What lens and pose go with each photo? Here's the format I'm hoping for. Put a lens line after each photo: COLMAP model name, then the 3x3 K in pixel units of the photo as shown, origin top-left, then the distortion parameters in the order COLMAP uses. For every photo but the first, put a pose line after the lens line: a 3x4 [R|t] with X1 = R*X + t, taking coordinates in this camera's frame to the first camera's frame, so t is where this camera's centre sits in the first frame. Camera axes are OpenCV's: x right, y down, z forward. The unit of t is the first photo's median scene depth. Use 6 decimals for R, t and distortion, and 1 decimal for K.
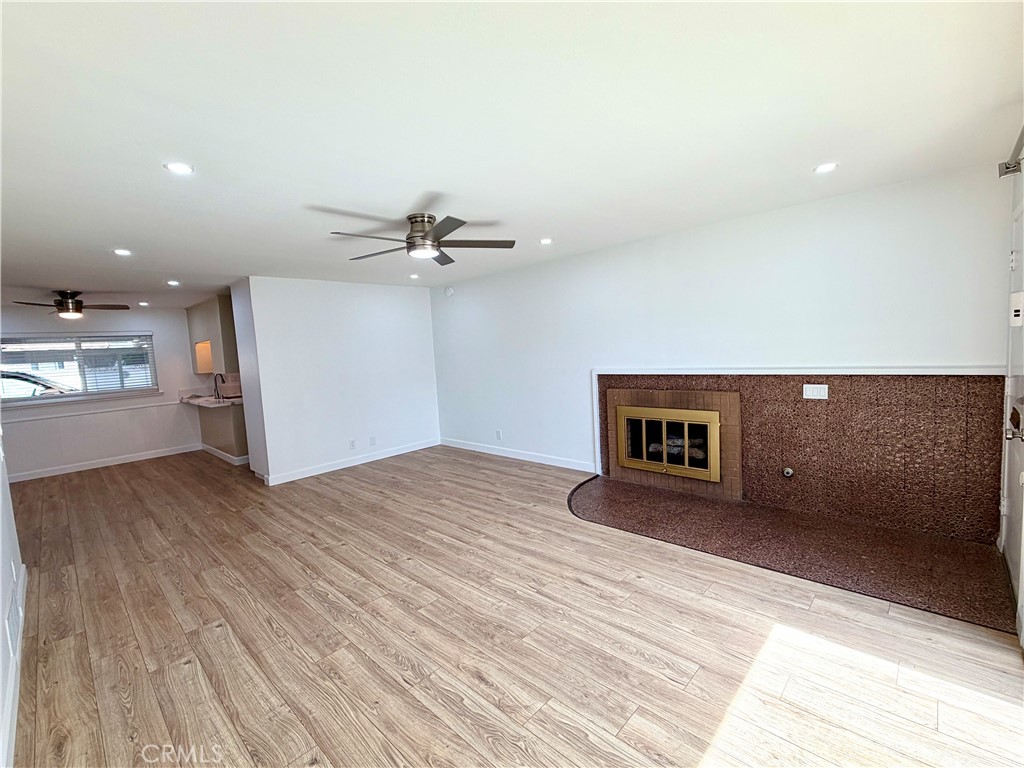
lens RADIAL K [[454.2, 0, 507.9], [0, 454.2, 376.4], [0, 0, 1]] dist [0.000525, -0.000417]
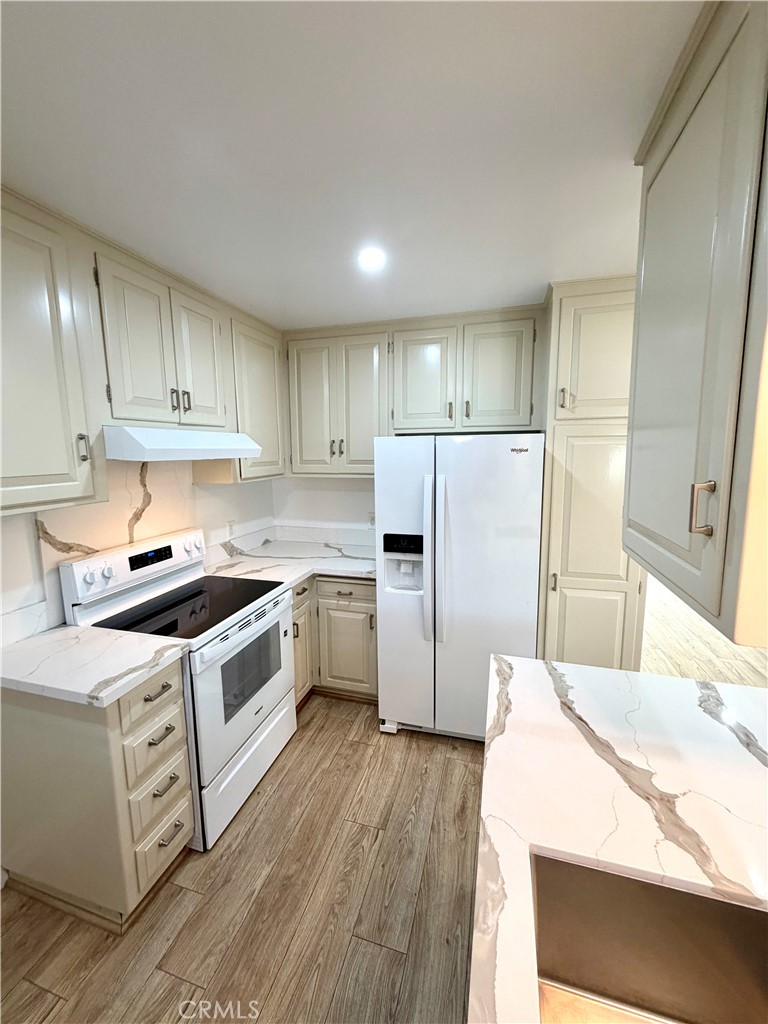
lens RADIAL K [[406.9, 0, 383.7], [0, 406.9, 506.6], [0, 0, 1]] dist [-0.000311, -0.000377]
pose [[-0.469231, -0.057970, 0.881170, -1.068817], [0.096212, 0.988547, 0.116268, -0.098119], [-0.877818, 0.139335, -0.458280, 1.854328]]
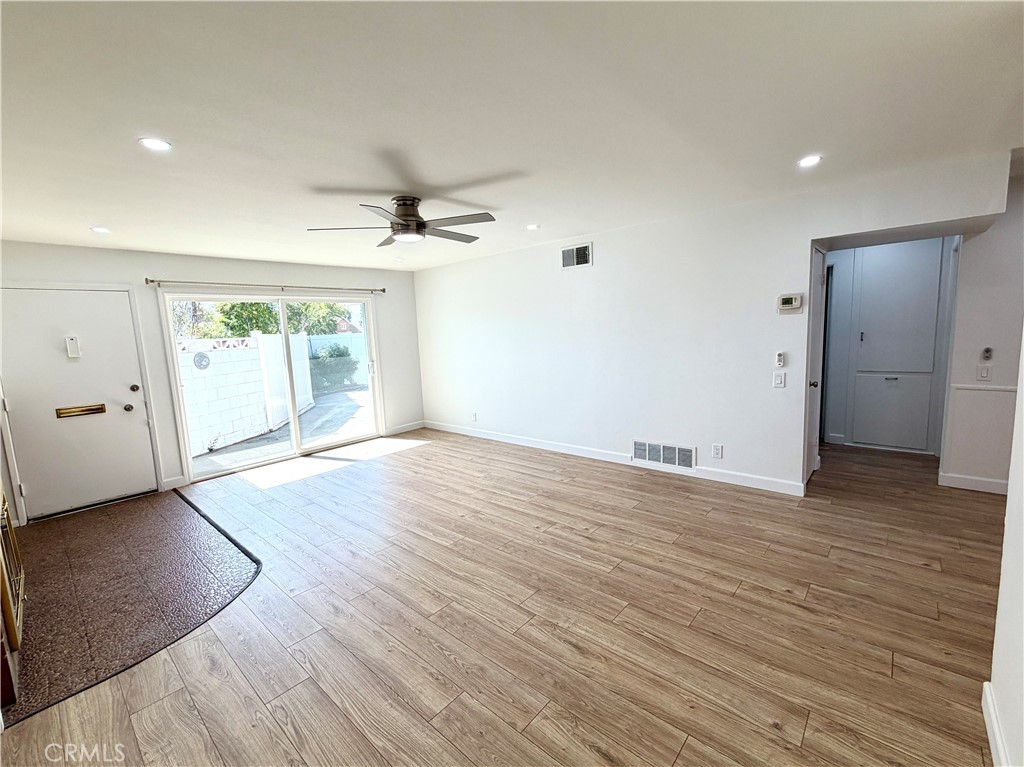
lens RADIAL K [[437.2, 0, 509.1], [0, 437.2, 383.8], [0, 0, 1]] dist [-0.000441, -0.000038]
pose [[-0.993549, 0.109800, -0.028379, -0.261542], [0.102364, 0.975976, 0.192334, -0.091376], [0.048816, 0.188189, -0.980919, 1.557748]]
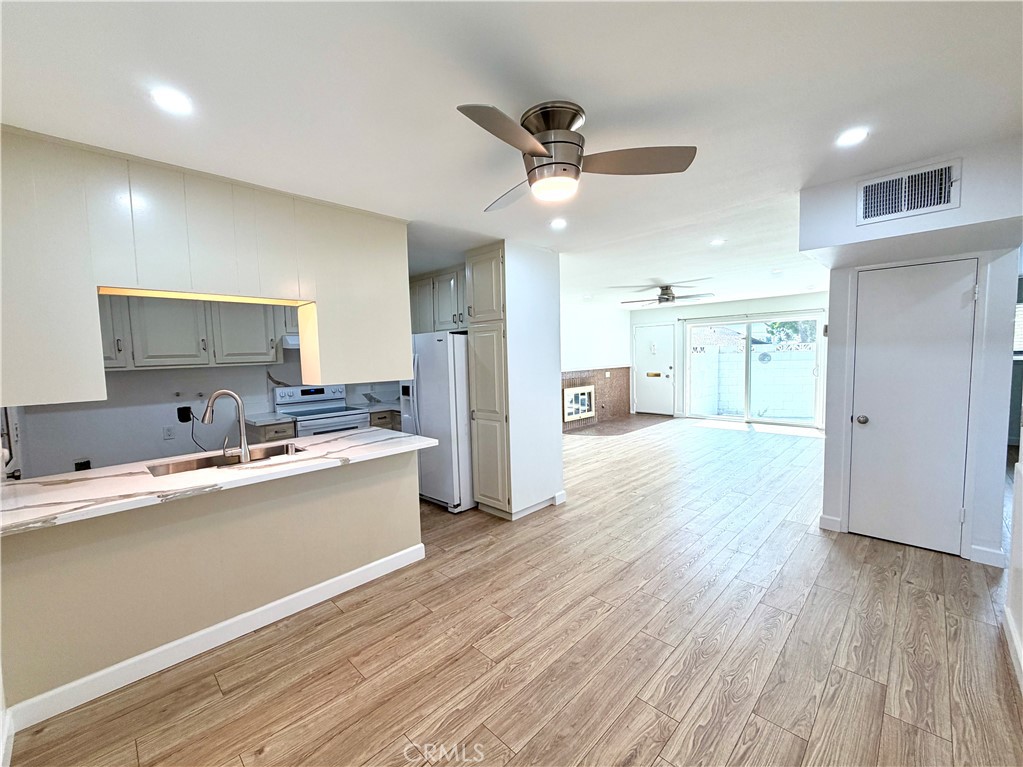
lens RADIAL K [[426.6, 0, 507.5], [0, 426.6, 385.2], [0, 0, 1]] dist [-0.000210, 0.000174]
pose [[0.007355, -0.013574, 0.999881, -1.658061], [0.094306, 0.995461, 0.012821, 0.006295], [-0.995516, 0.094200, 0.008601, 1.355655]]
